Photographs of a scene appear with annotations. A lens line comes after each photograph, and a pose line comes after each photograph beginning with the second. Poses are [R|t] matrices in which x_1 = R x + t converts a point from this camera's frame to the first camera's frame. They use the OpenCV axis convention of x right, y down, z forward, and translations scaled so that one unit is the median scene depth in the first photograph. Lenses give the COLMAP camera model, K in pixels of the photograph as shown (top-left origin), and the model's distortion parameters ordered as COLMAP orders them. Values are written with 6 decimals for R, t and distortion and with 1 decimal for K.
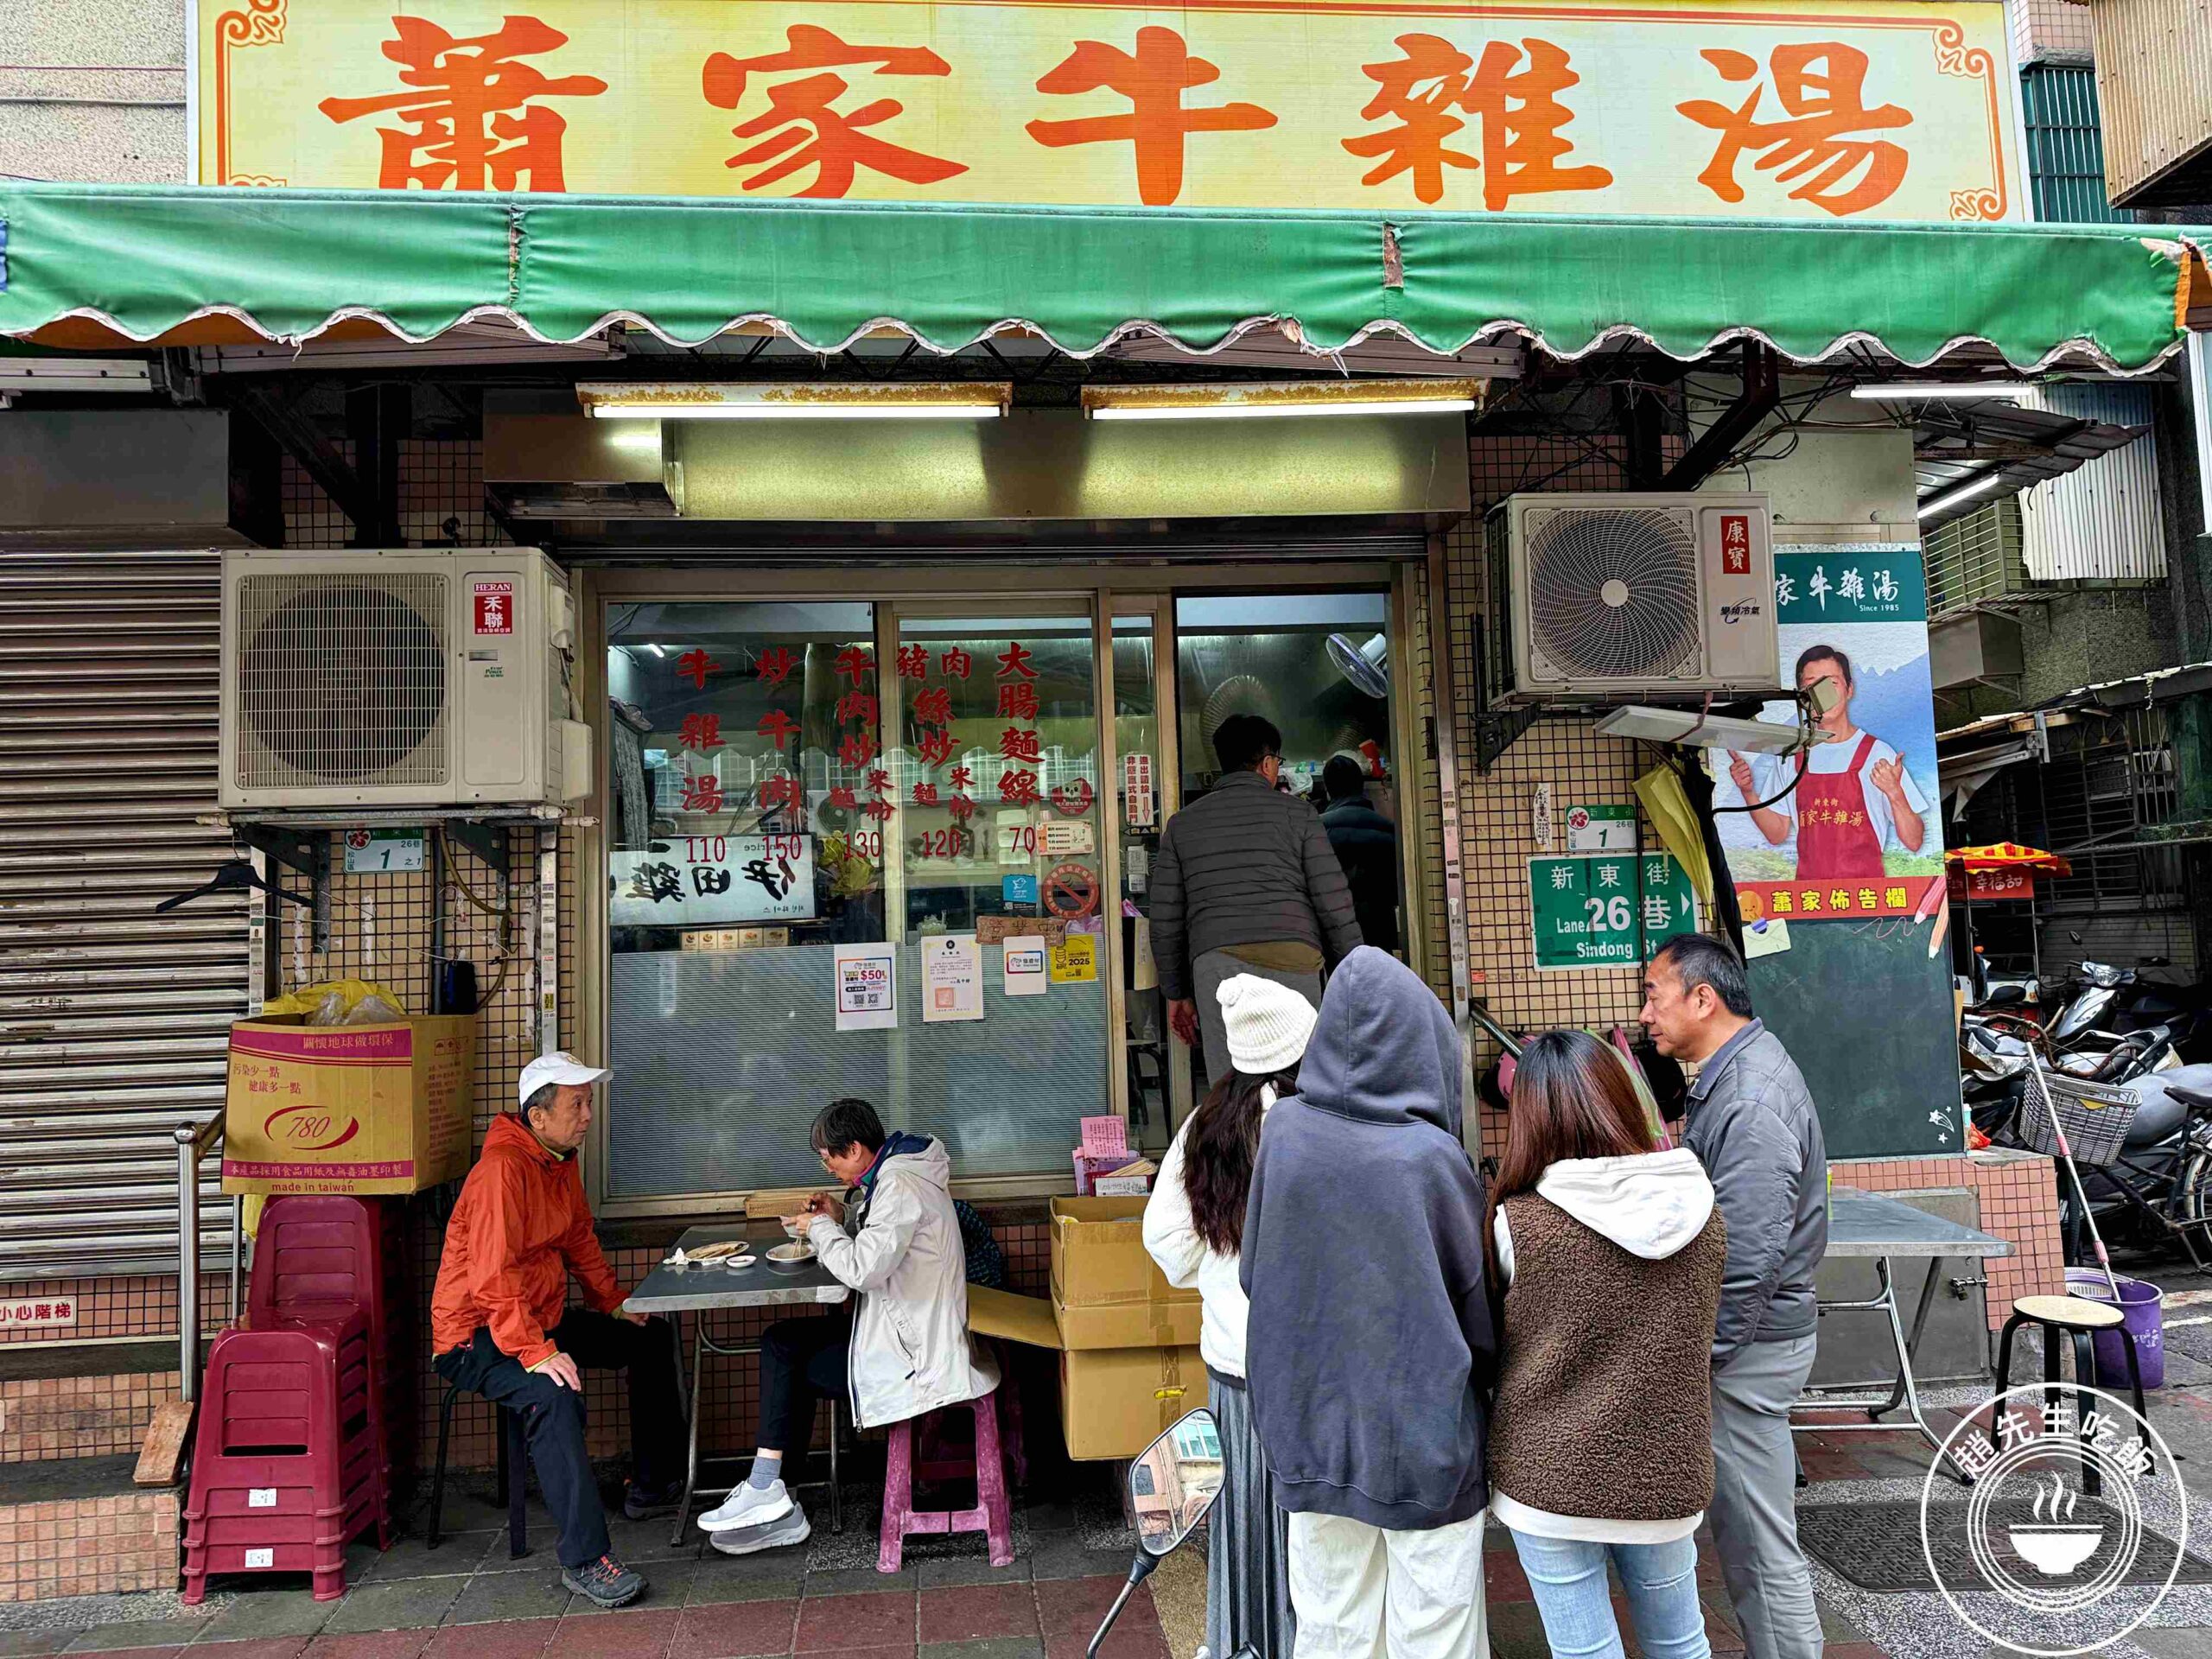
lens RADIAL K [[1571.0, 0, 980.0], [0, 1571.0, 783.8], [0, 0, 1]] dist [0.034935, -0.027372]
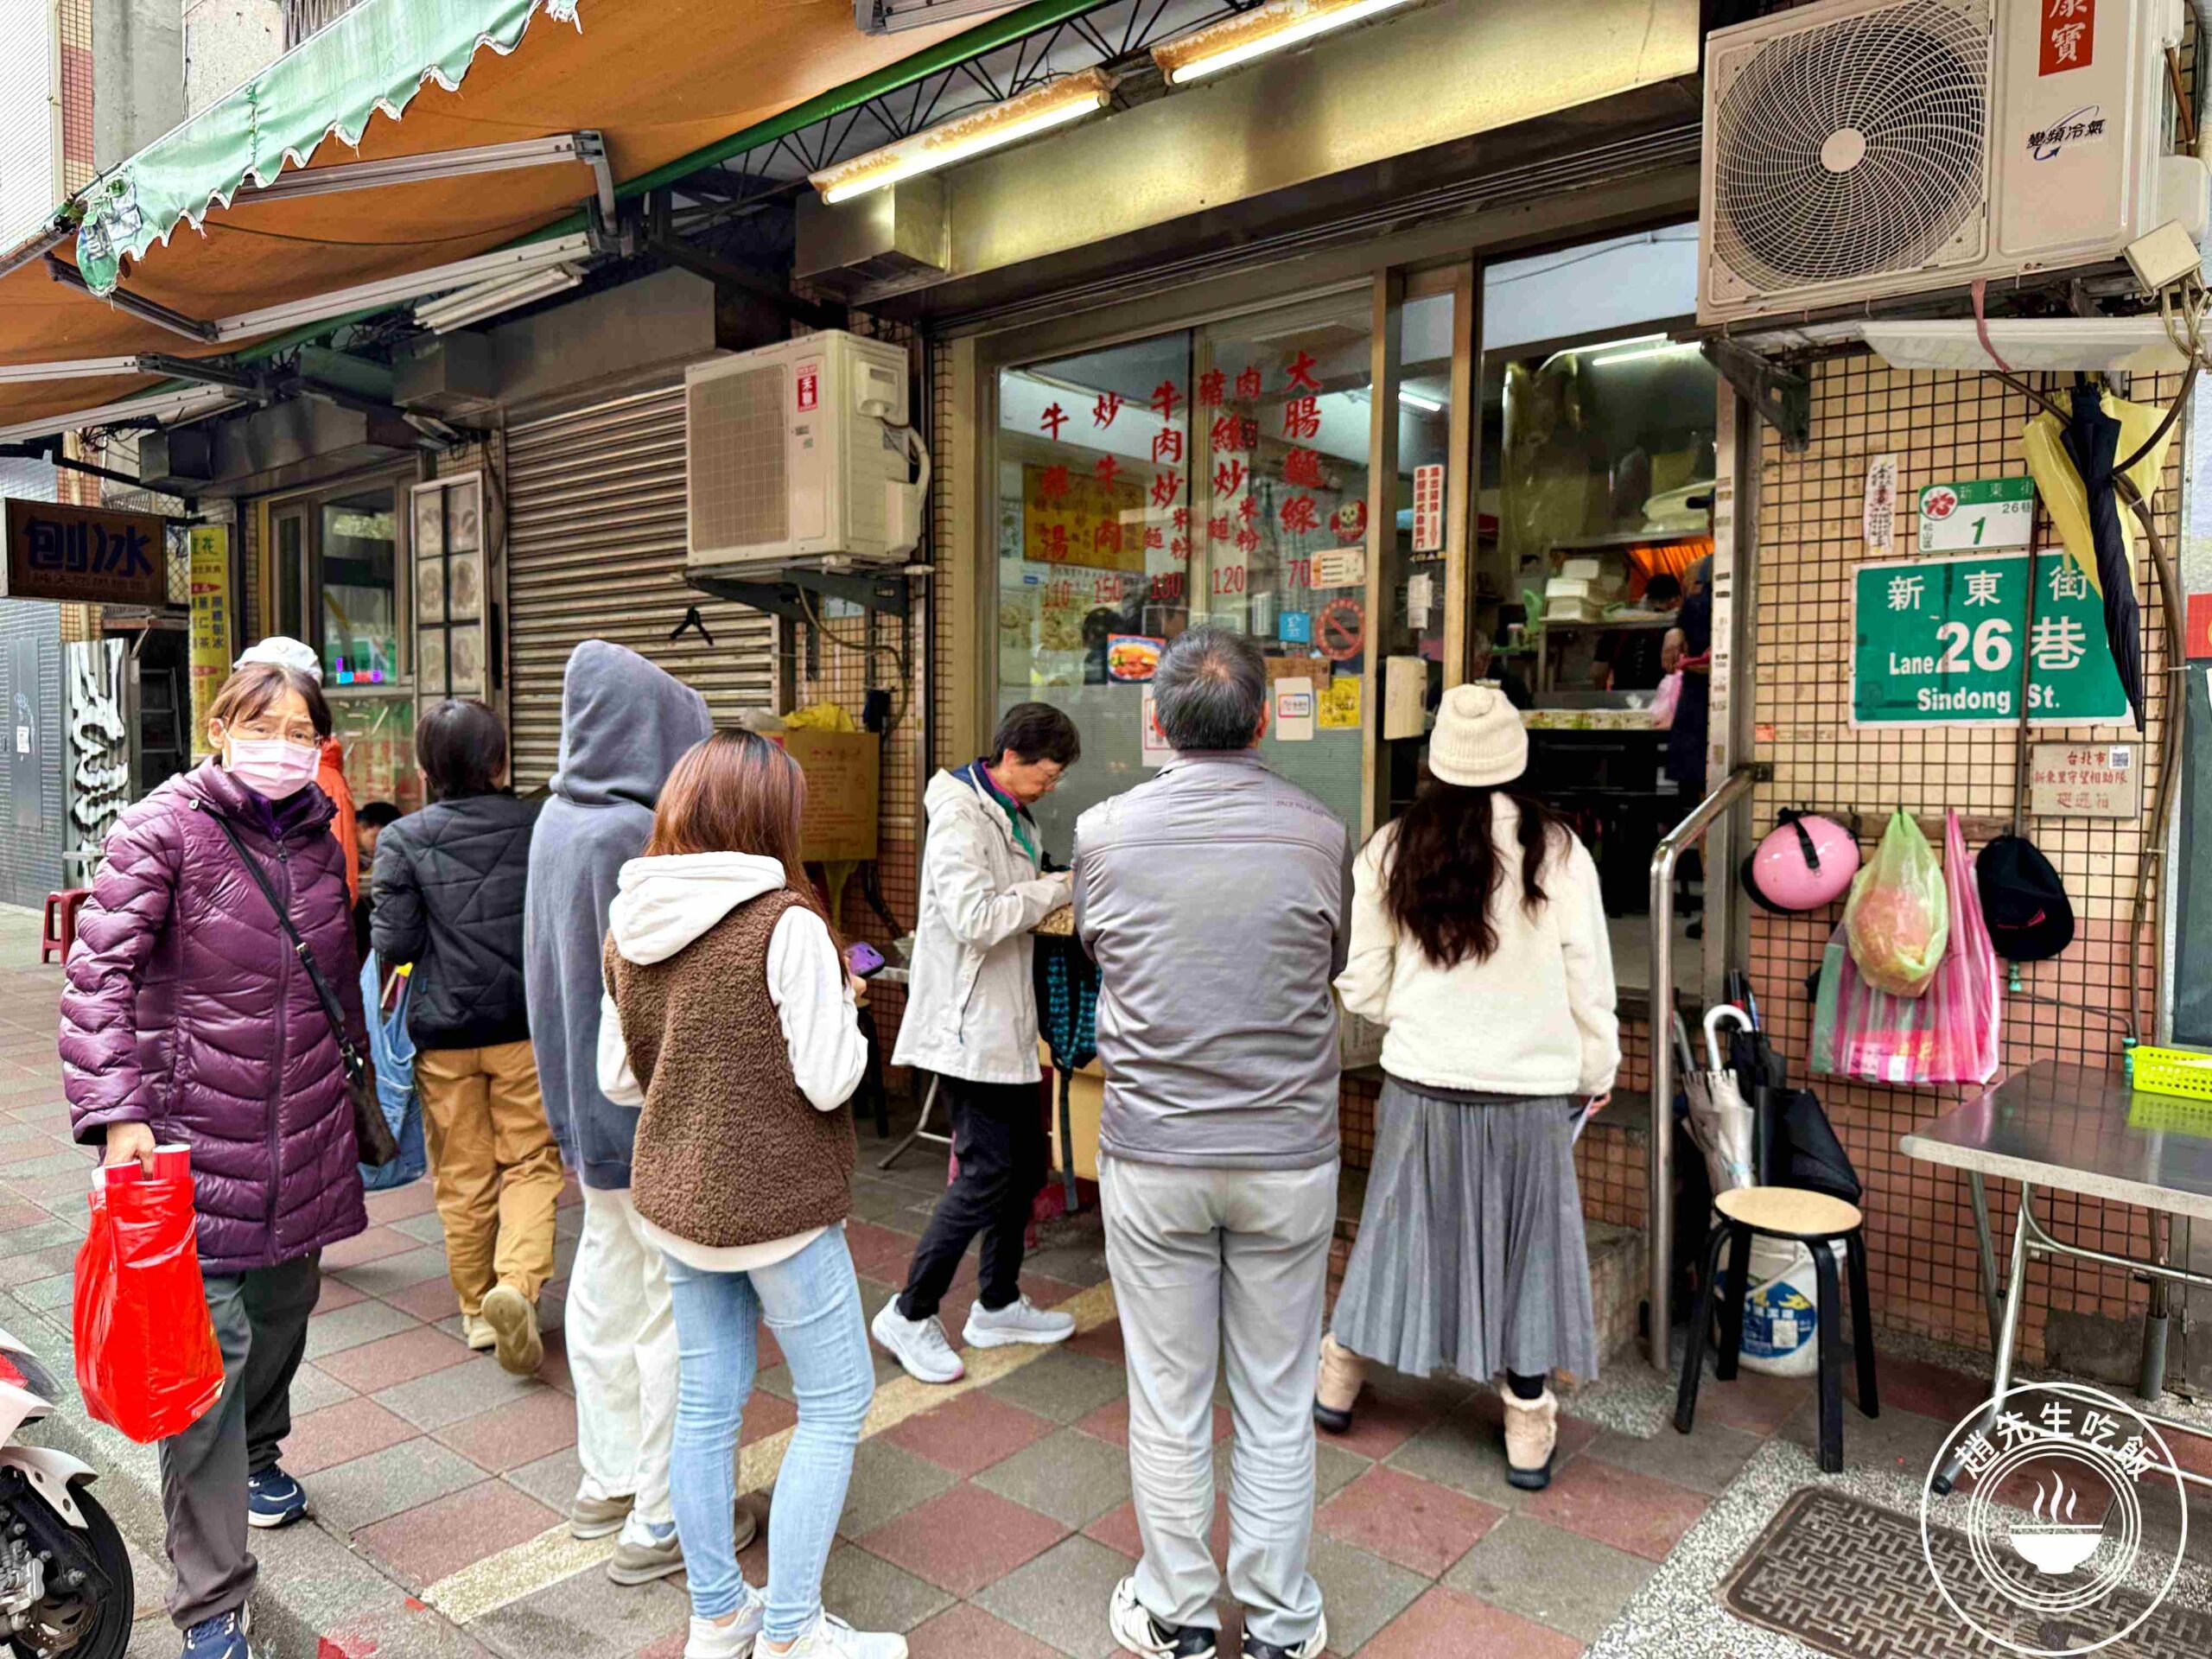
lens RADIAL K [[1571.0, 0, 1055.5], [0, 1571.0, 771.5], [0, 0, 1]] dist [0.034935, -0.027372]
pose [[0.689620, 0.052745, -0.722248, 0.614862], [0.039752, 0.993083, 0.110480, 0.045969], [0.723080, -0.104900, 0.682753, 0.262486]]
